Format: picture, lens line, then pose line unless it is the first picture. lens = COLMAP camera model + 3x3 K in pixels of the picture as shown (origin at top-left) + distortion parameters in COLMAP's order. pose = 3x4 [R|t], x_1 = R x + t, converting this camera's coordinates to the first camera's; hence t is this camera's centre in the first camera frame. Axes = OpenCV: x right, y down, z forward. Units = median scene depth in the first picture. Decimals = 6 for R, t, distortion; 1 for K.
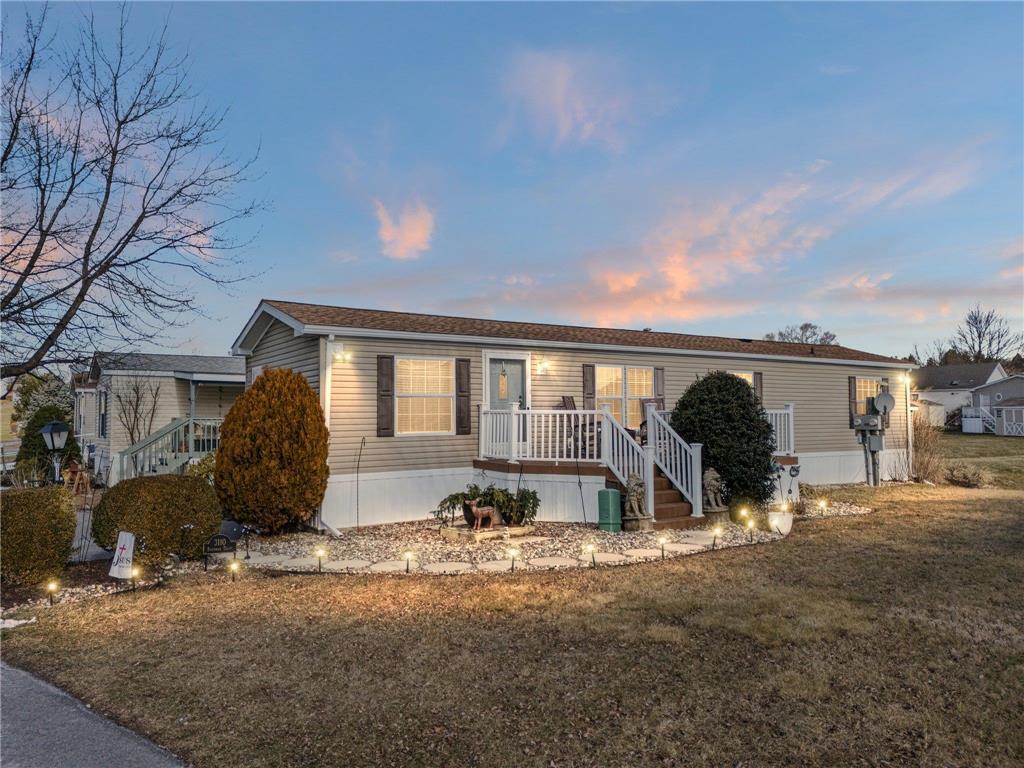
lens RADIAL K [[750.5, 0, 514.0], [0, 750.5, 381.9], [0, 0, 1]] dist [0.066426, -0.047879]
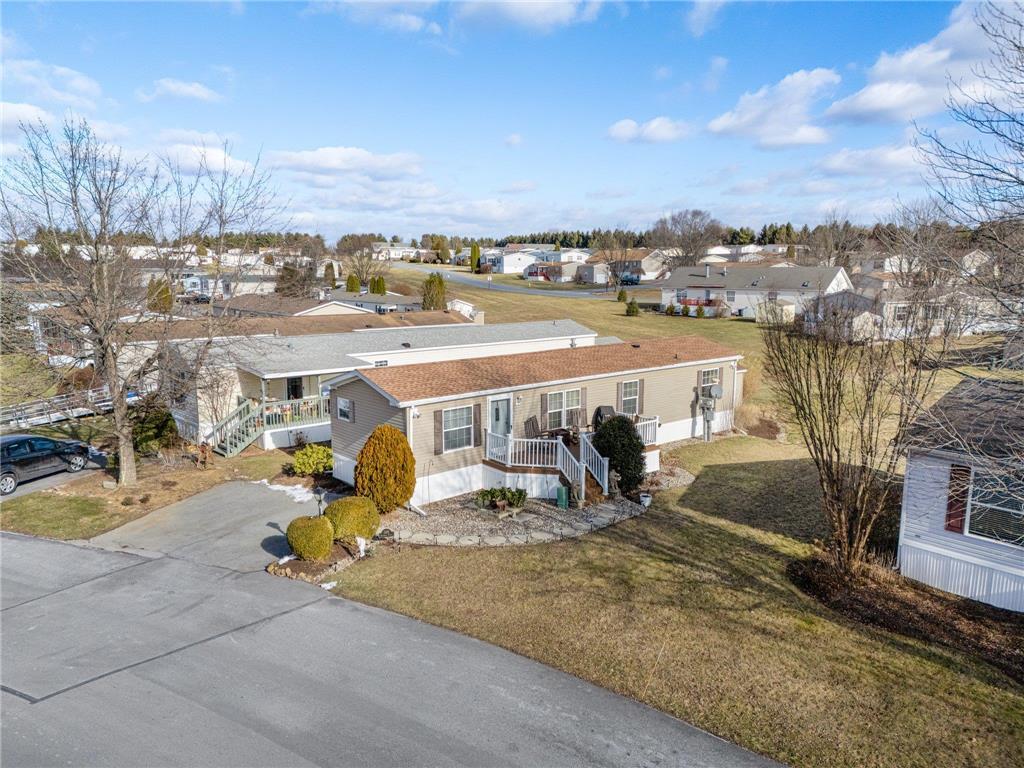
lens RADIAL K [[750.5, 0, 513.0], [0, 750.5, 382.1], [0, 0, 1]] dist [0.066426, -0.047879]
pose [[0.991206, -0.015596, 0.131408, -0.238993], [-0.011254, 0.979498, 0.201137, -0.484029], [-0.131851, -0.200847, 0.970709, -0.775967]]
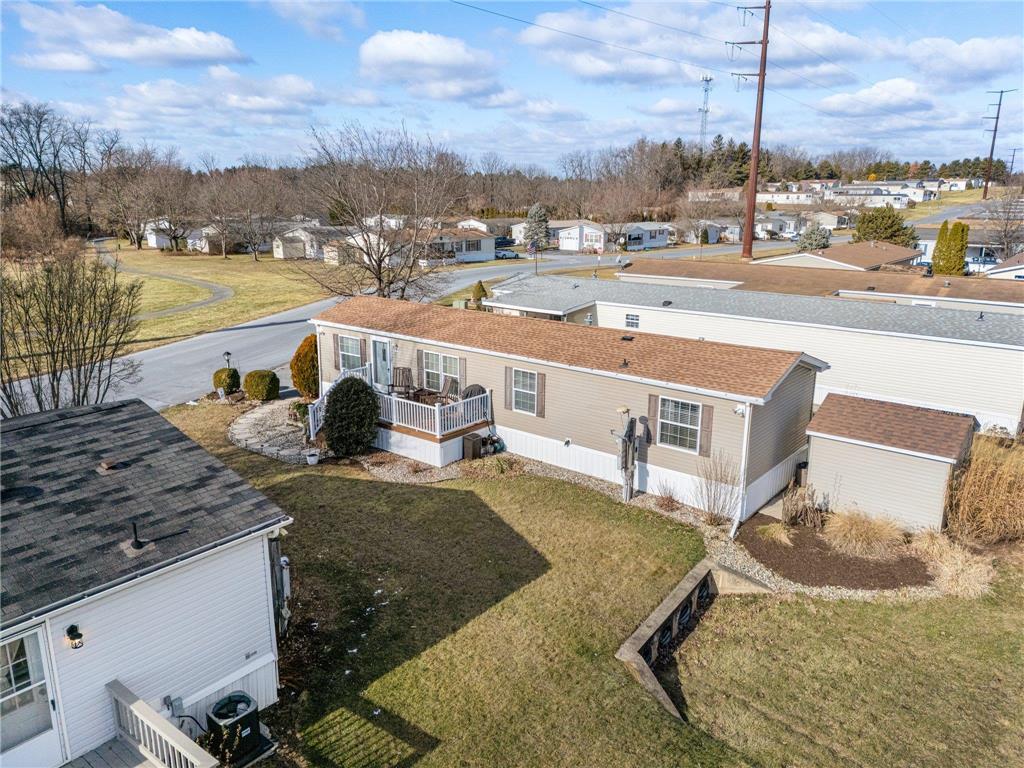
lens RADIAL K [[750.5, 0, 511.1], [0, 750.5, 383.0], [0, 0, 1]] dist [0.066426, -0.047879]
pose [[0.303197, 0.243272, -0.921353, 2.146189], [0.039979, 0.962766, 0.267363, -0.488005], [0.952089, -0.117898, 0.282182, 0.892202]]
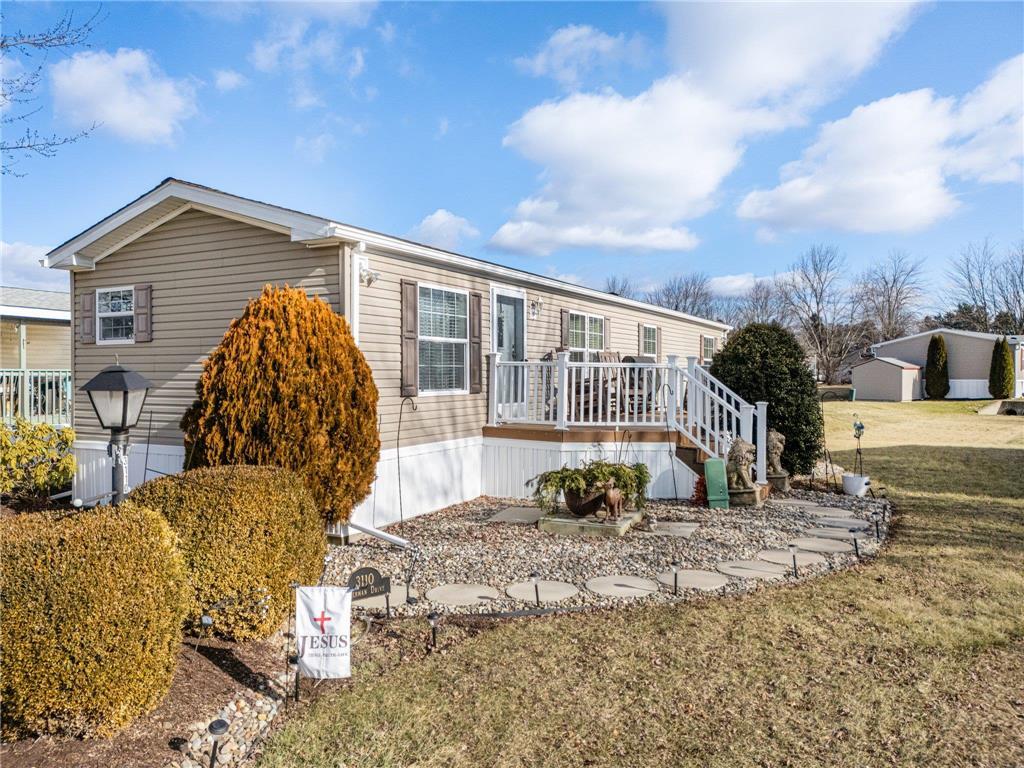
lens RADIAL K [[750.5, 0, 510.8], [0, 750.5, 386.7], [0, 0, 1]] dist [0.066426, -0.047879]
pose [[0.885083, -0.000222, 0.465434, -0.431849], [-0.028301, 0.998124, 0.054293, 0.023389], [-0.464573, -0.061226, 0.883416, 0.349334]]
